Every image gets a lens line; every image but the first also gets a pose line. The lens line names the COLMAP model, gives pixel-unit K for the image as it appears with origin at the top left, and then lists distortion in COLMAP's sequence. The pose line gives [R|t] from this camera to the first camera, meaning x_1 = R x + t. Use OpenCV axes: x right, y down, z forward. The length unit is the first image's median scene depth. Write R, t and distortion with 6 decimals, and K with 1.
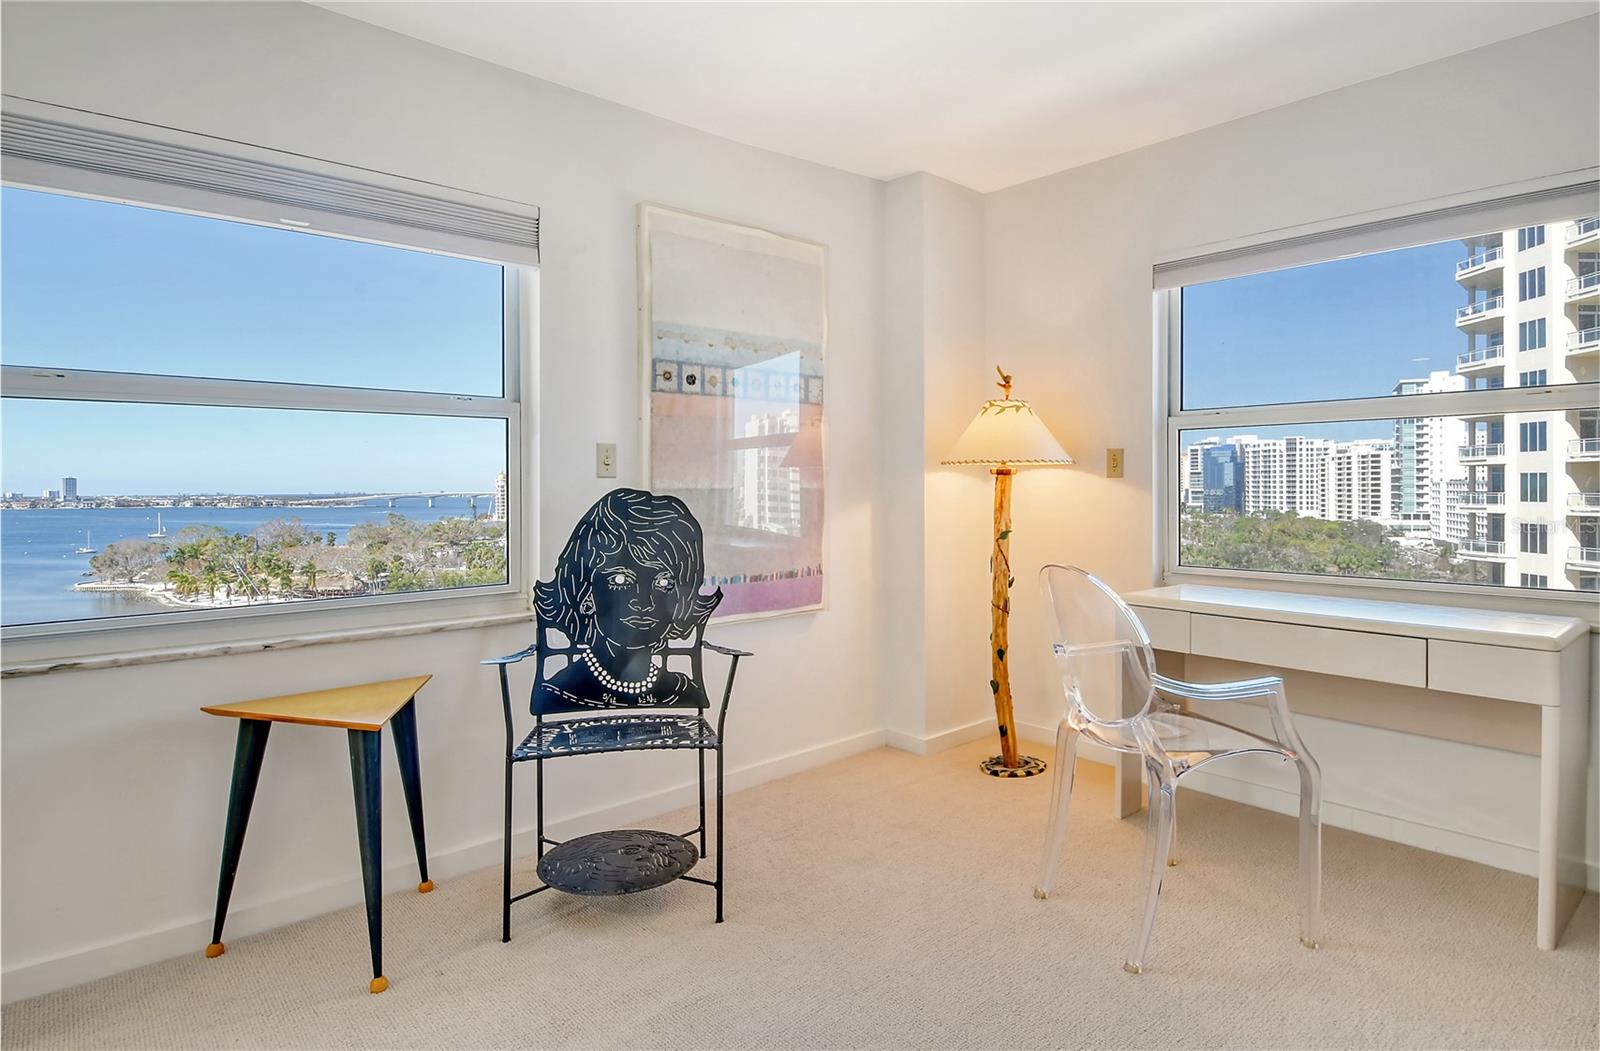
lens RADIAL K [[863.6, 0, 848.3], [0, 863.6, 509.1], [0, 0, 1]] dist [0.041293, -0.035200]
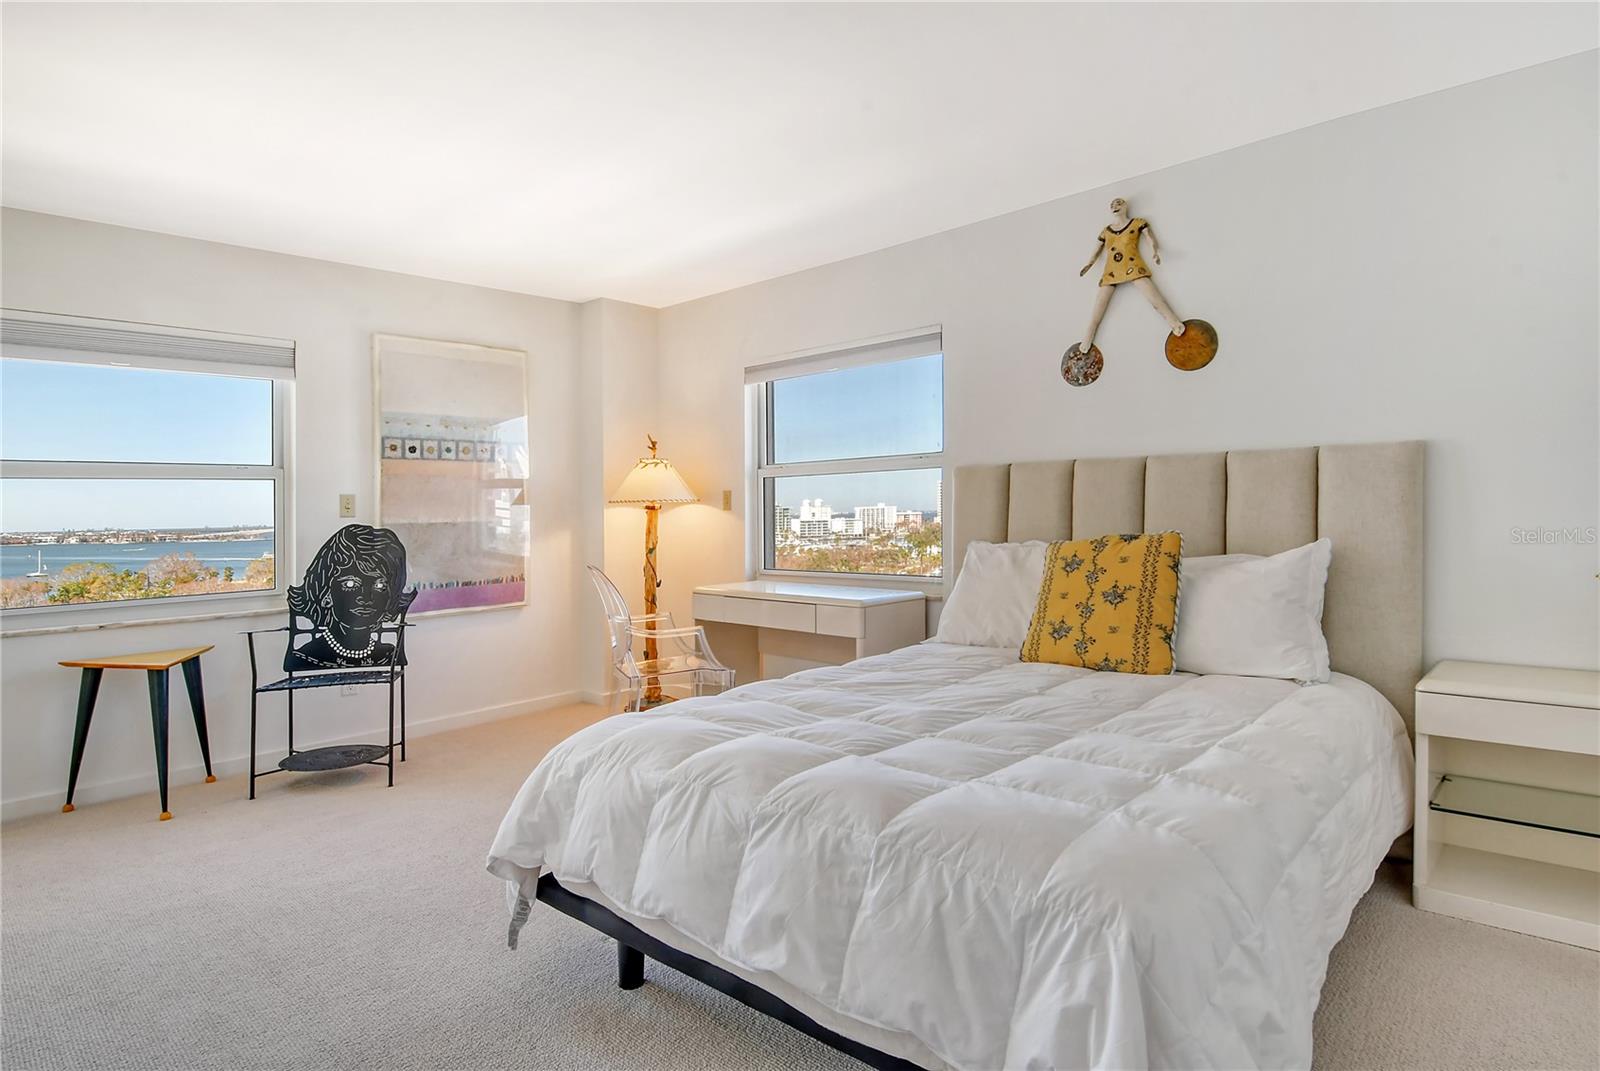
lens RADIAL K [[852.5, 0, 825.2], [0, 852.5, 516.5], [0, 0, 1]] dist [0.031409, -0.026707]
pose [[0.997280, -0.016145, 0.071910, 0.464476], [0.017523, 0.999674, -0.018572, 0.004969], [-0.071587, 0.019782, 0.997238, -0.571633]]
